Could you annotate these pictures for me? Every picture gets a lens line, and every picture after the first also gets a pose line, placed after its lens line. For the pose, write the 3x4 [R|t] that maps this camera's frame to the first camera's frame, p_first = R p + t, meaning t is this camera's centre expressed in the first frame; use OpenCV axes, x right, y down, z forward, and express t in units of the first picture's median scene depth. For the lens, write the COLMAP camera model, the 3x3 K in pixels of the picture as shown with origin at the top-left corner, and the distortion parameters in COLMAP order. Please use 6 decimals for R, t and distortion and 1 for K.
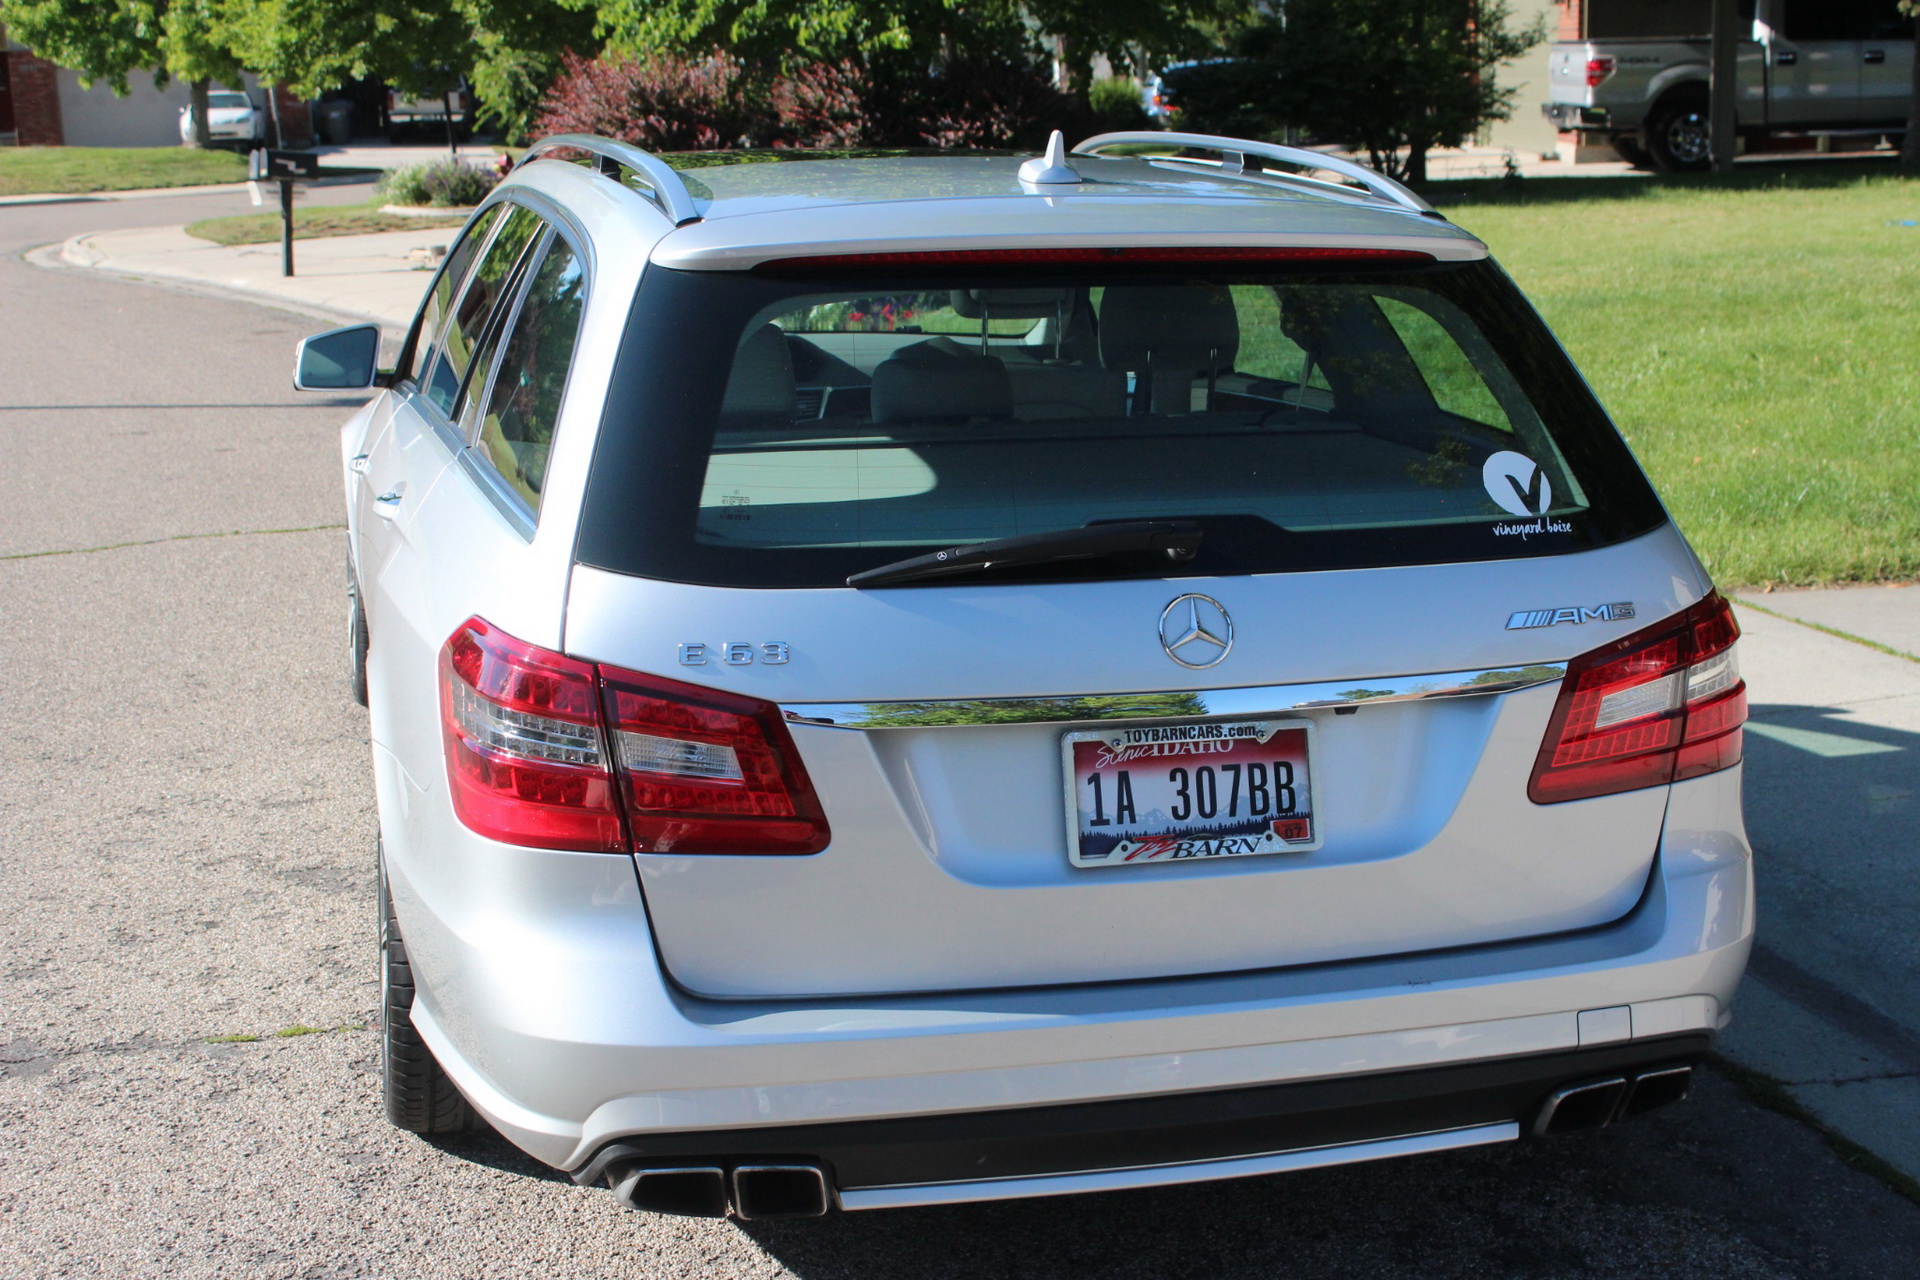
lens RADIAL K [[2751.2, 0, 960.0], [0, 2751.2, 640.0], [0, 0, 1]] dist [-0.123142, 0.063999]
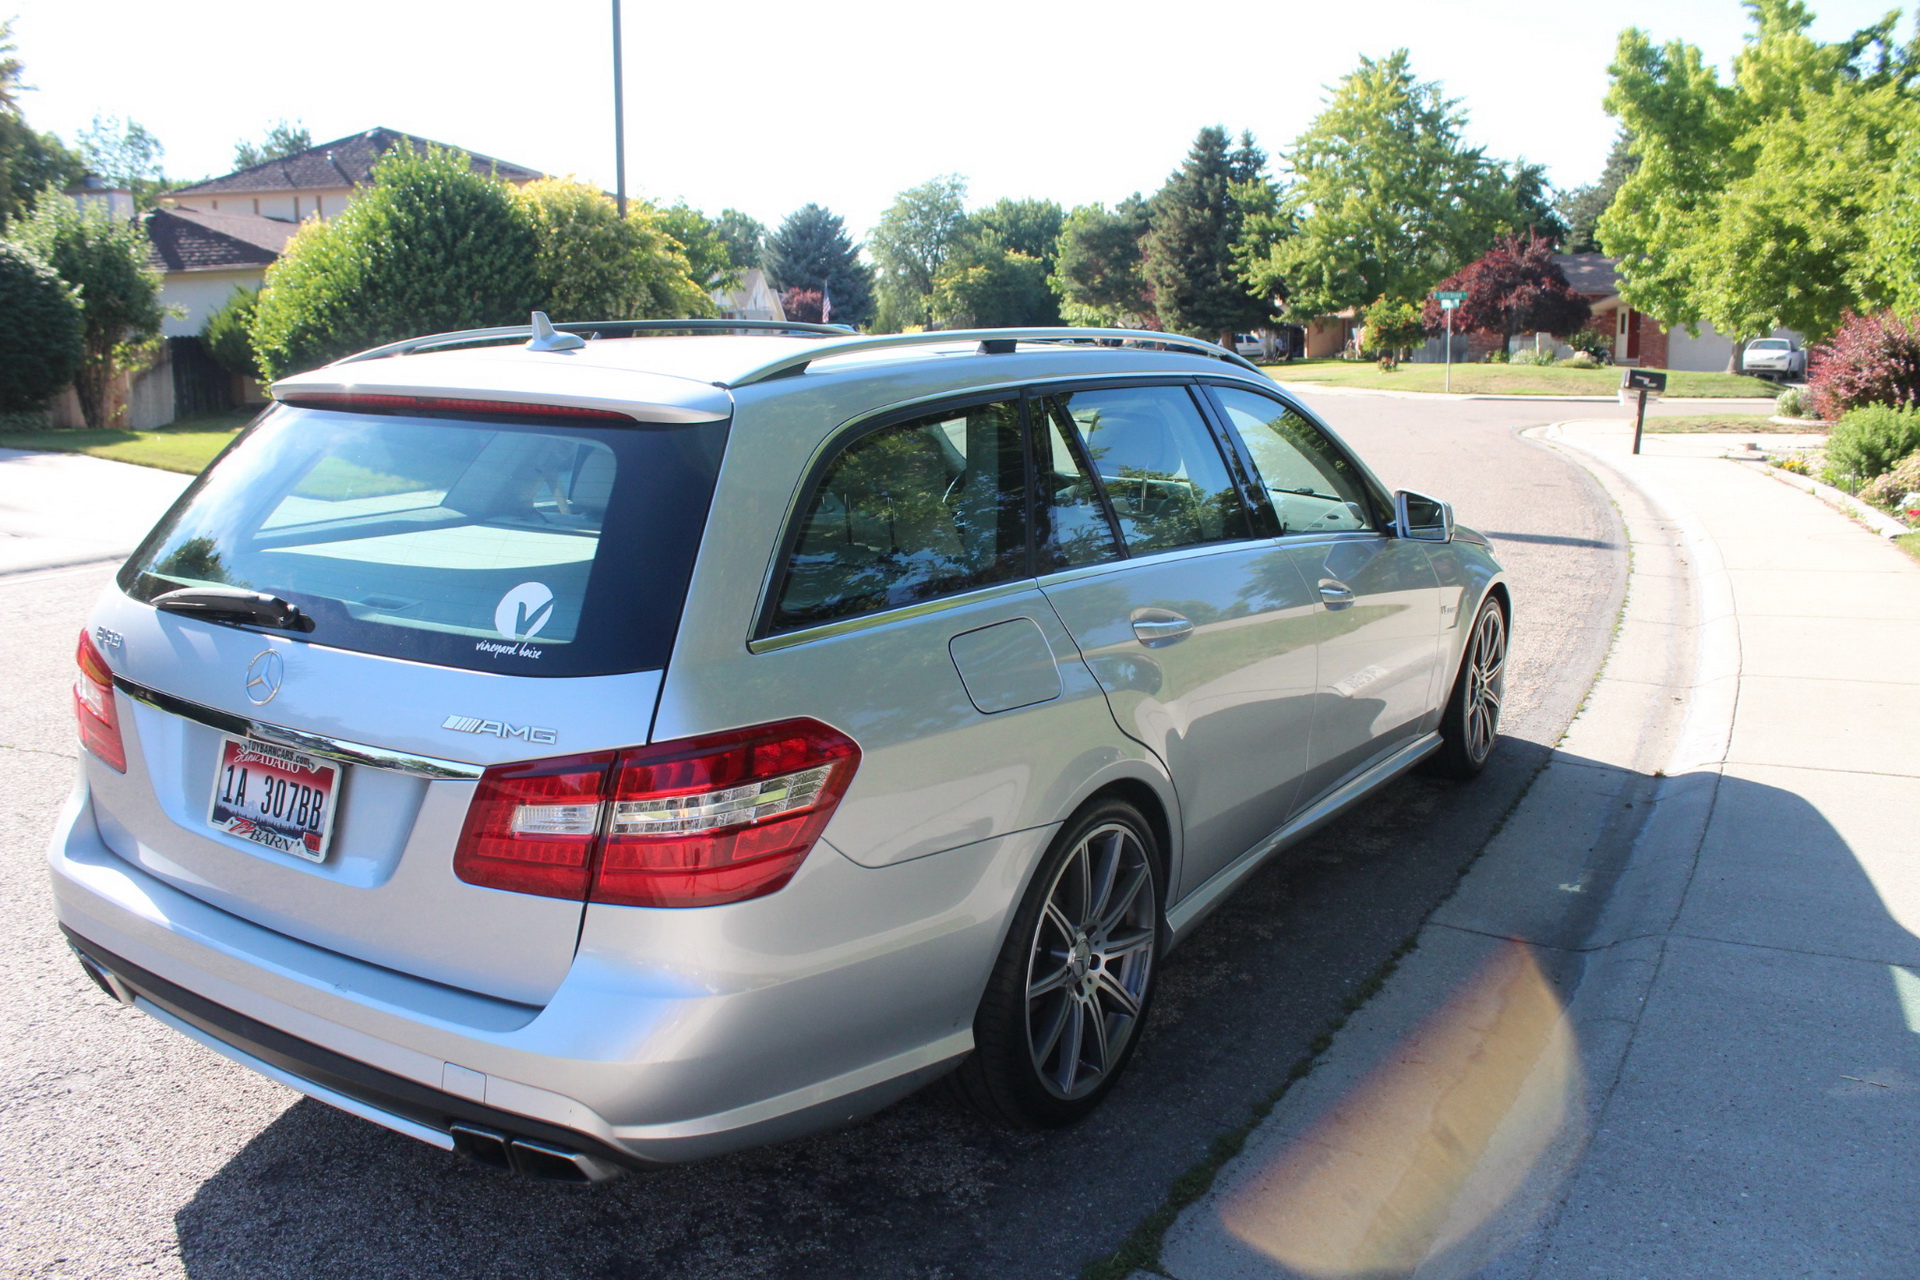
lens RADIAL K [[1589.5, 0, 956.9], [0, 1589.5, 688.7], [0, 0, 1]] dist [-0.069147, -0.001367]
pose [[0.669241, 0.178183, -0.721364, 0.853850], [-0.163155, 0.982368, 0.091288, -0.121215], [0.724911, 0.056600, 0.686513, 0.709064]]
